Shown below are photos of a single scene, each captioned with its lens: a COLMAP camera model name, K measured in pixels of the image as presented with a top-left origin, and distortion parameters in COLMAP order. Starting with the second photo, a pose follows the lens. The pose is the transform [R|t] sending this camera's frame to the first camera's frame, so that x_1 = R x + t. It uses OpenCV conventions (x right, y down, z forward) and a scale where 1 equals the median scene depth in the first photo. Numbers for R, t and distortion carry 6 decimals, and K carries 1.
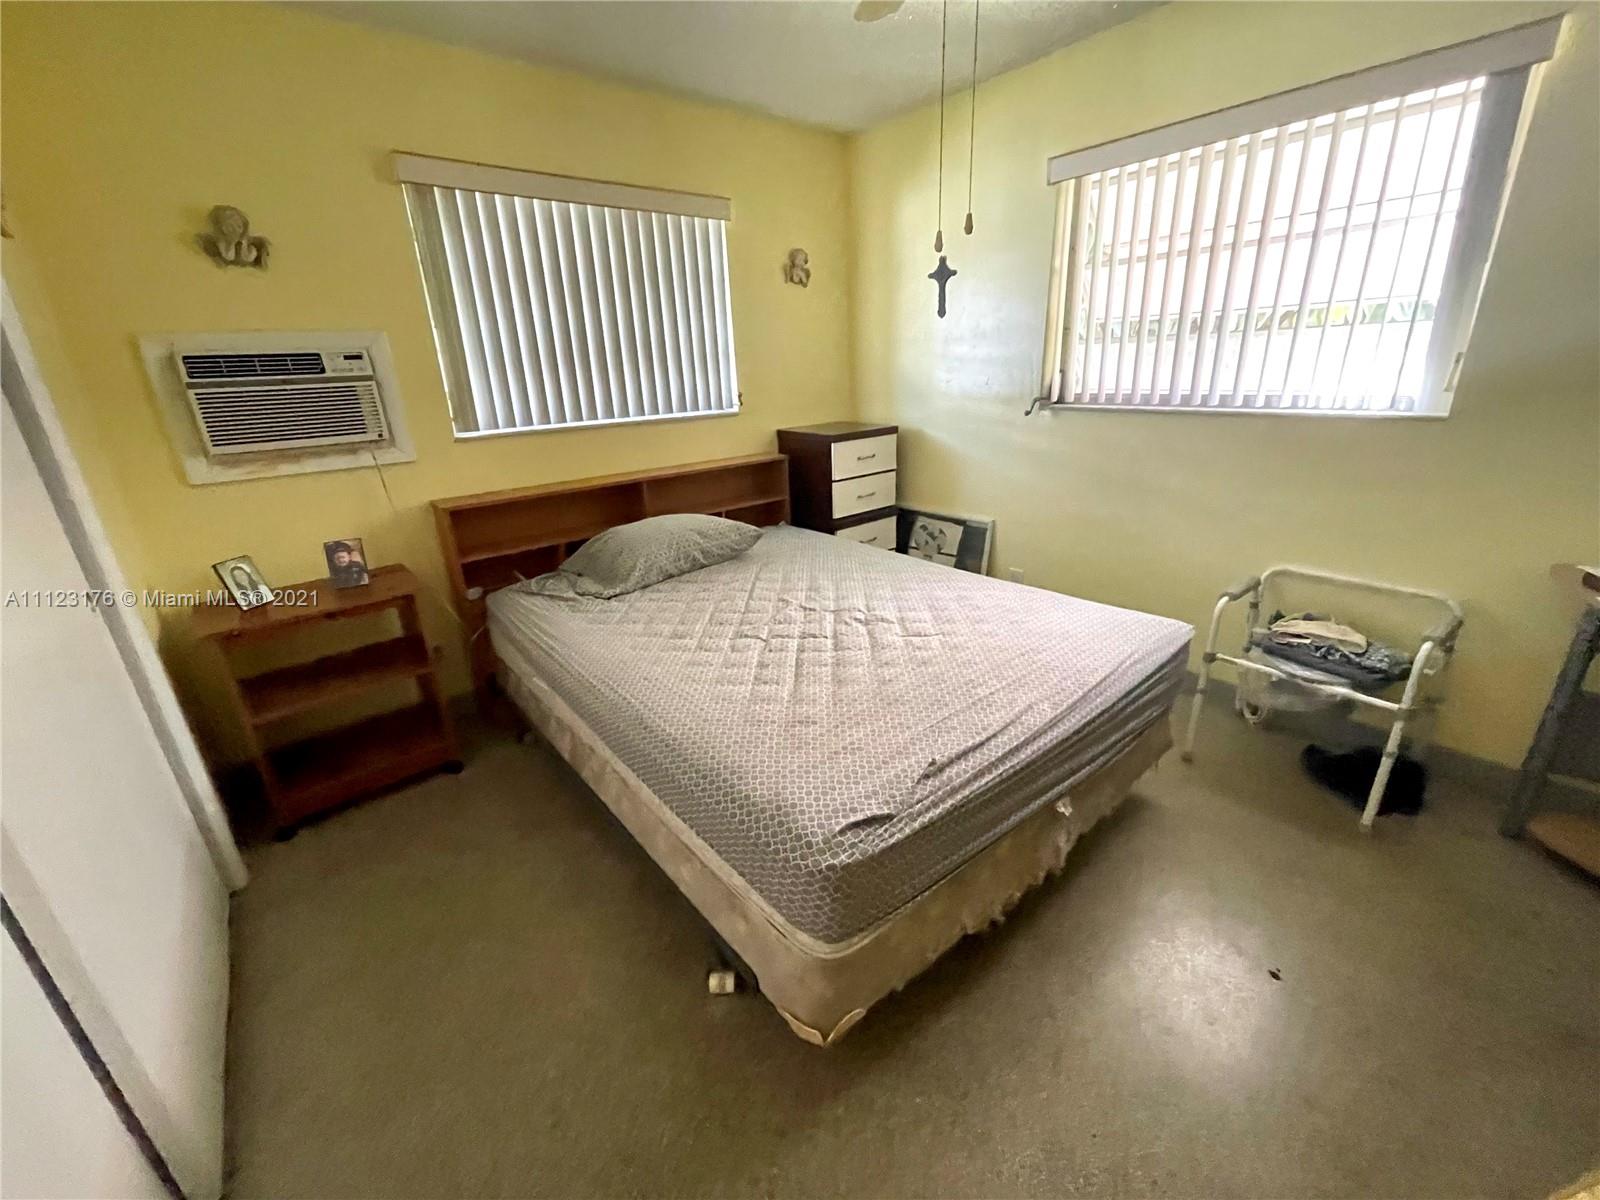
lens RADIAL K [[648.0, 0, 803.3], [0, 648.0, 599.8], [0, 0, 1]] dist [-0.003296, -0.000284]
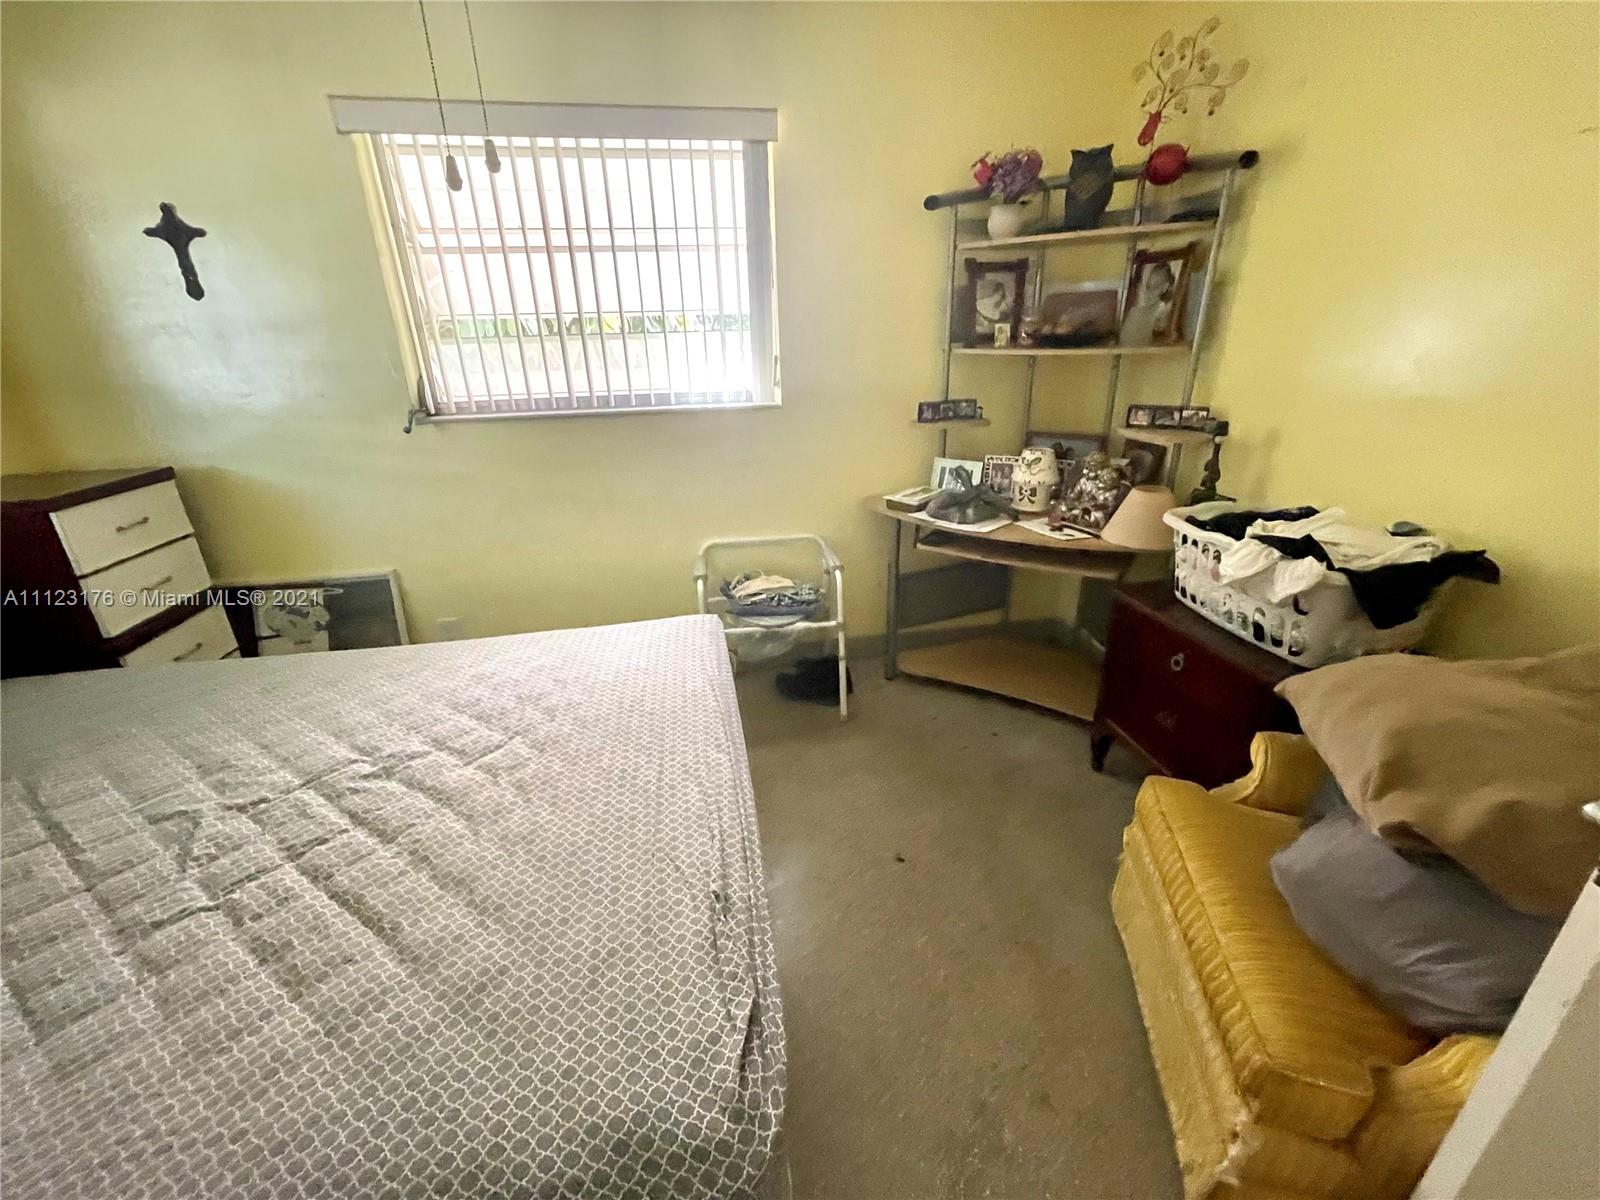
lens RADIAL K [[648.0, 0, 798.5], [0, 648.0, 595.2], [0, 0, 1]] dist [-0.003296, -0.000284]
pose [[0.496338, -0.294375, 0.816696, -0.156190], [0.301948, 0.940554, 0.155514, -0.097869], [-0.813926, 0.169412, 0.555719, 0.263999]]
